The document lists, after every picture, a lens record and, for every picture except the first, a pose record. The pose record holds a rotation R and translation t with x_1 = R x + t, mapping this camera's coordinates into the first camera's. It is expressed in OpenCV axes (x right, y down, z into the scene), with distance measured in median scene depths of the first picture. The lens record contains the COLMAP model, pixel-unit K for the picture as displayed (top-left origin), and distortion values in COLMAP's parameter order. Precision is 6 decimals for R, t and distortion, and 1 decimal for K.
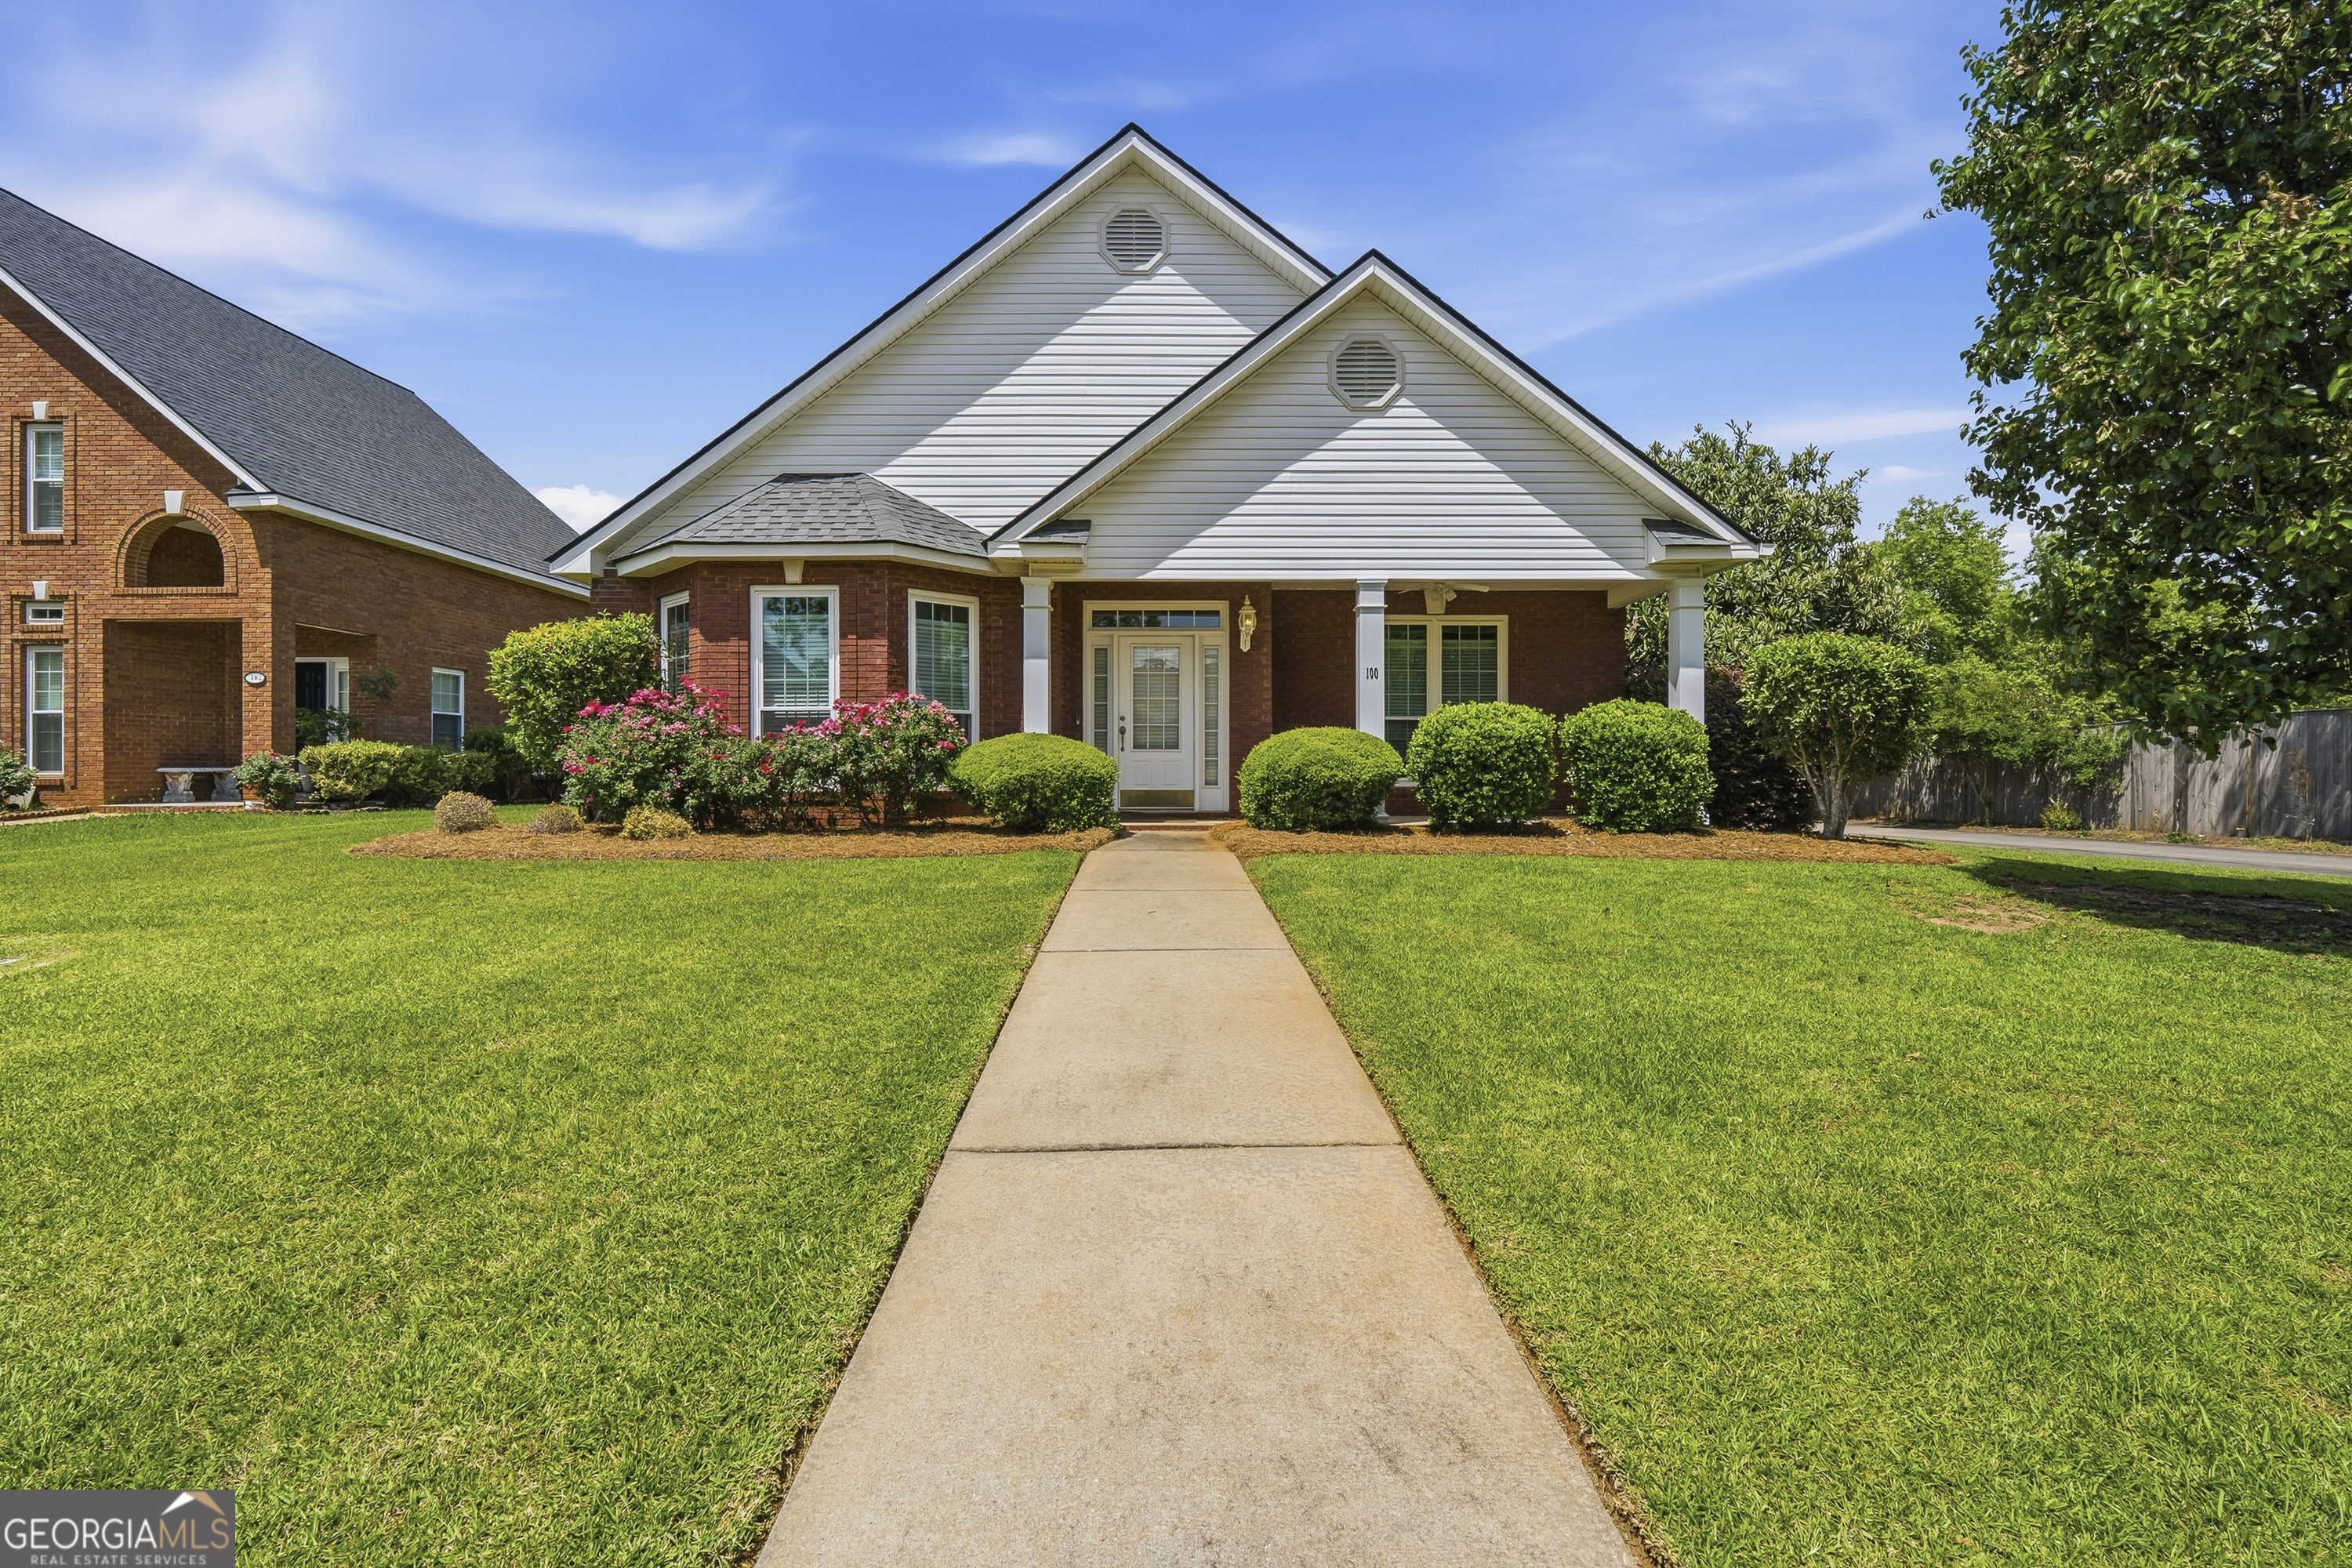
lens RADIAL K [[1069.3, 0, 1179.1], [0, 1069.3, 773.4], [0, 0, 1]] dist [-0.010837, 0.001285]
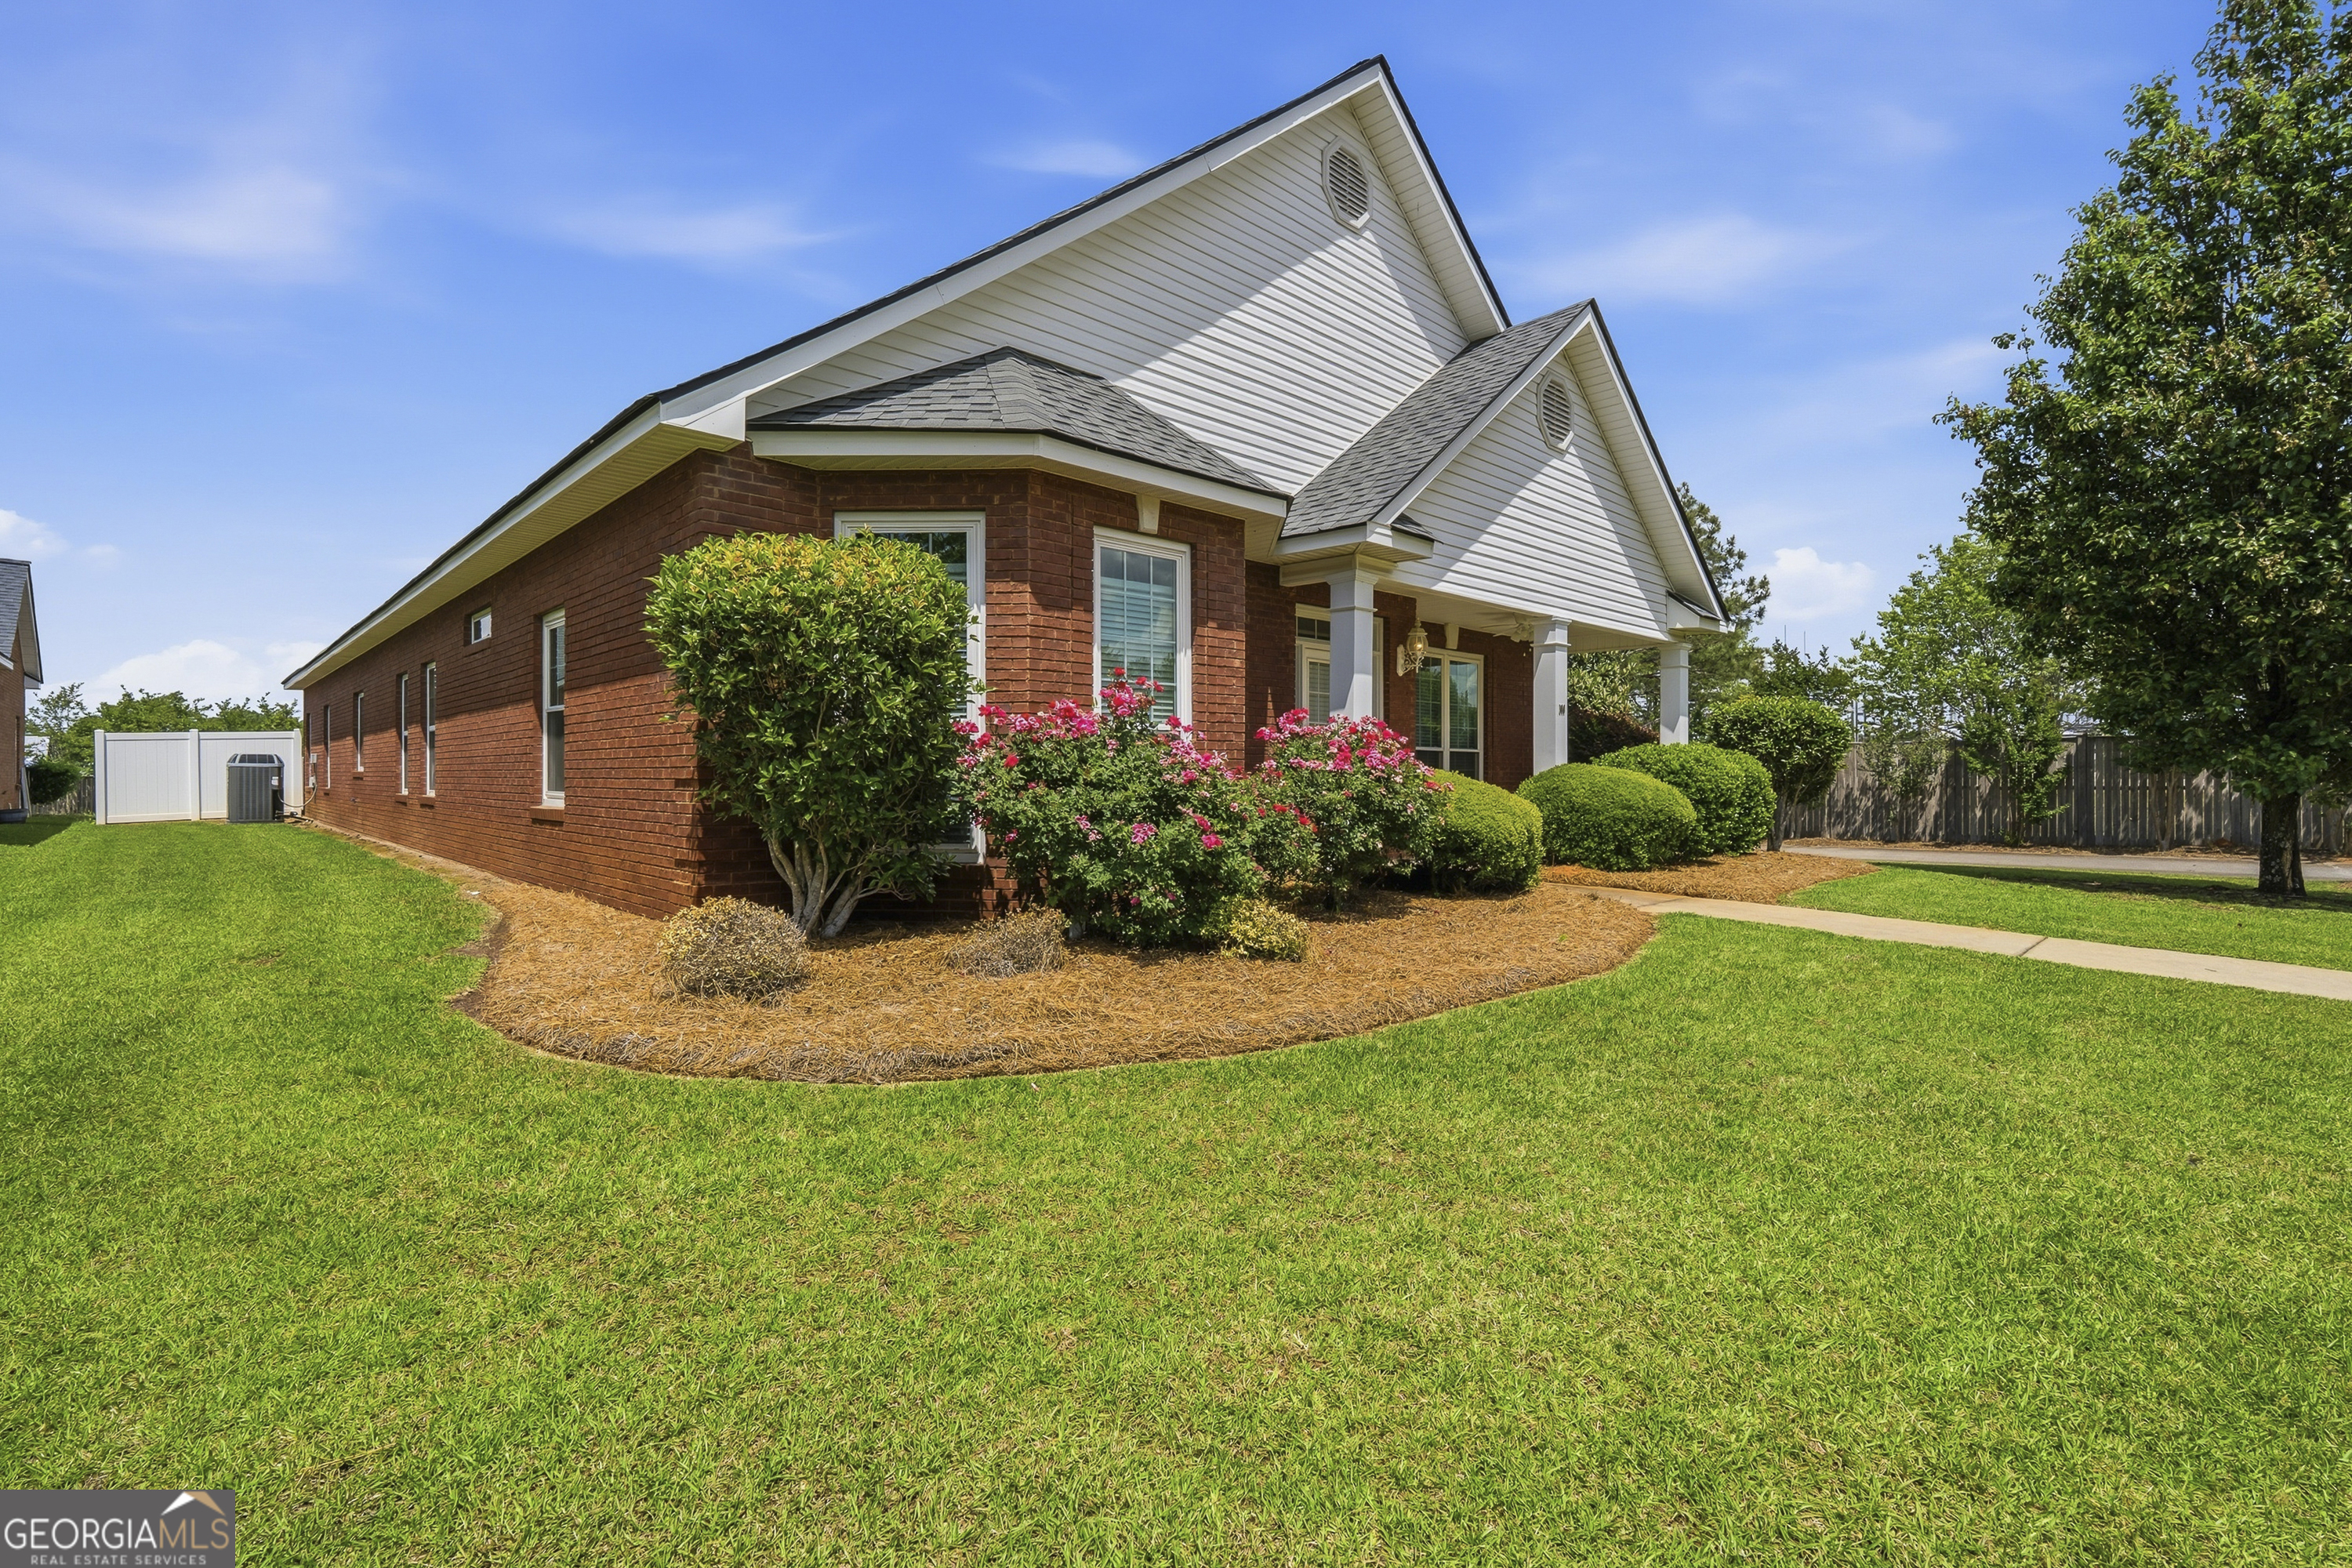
lens RADIAL K [[1069.3, 0, 1175.4], [0, 1069.3, 780.9], [0, 0, 1]] dist [-0.010837, 0.001285]
pose [[0.721613, -0.003460, 0.692288, -0.793160], [0.003493, 0.999993, 0.001357, -0.028695], [-0.692288, 0.001439, 0.721620, 0.518542]]
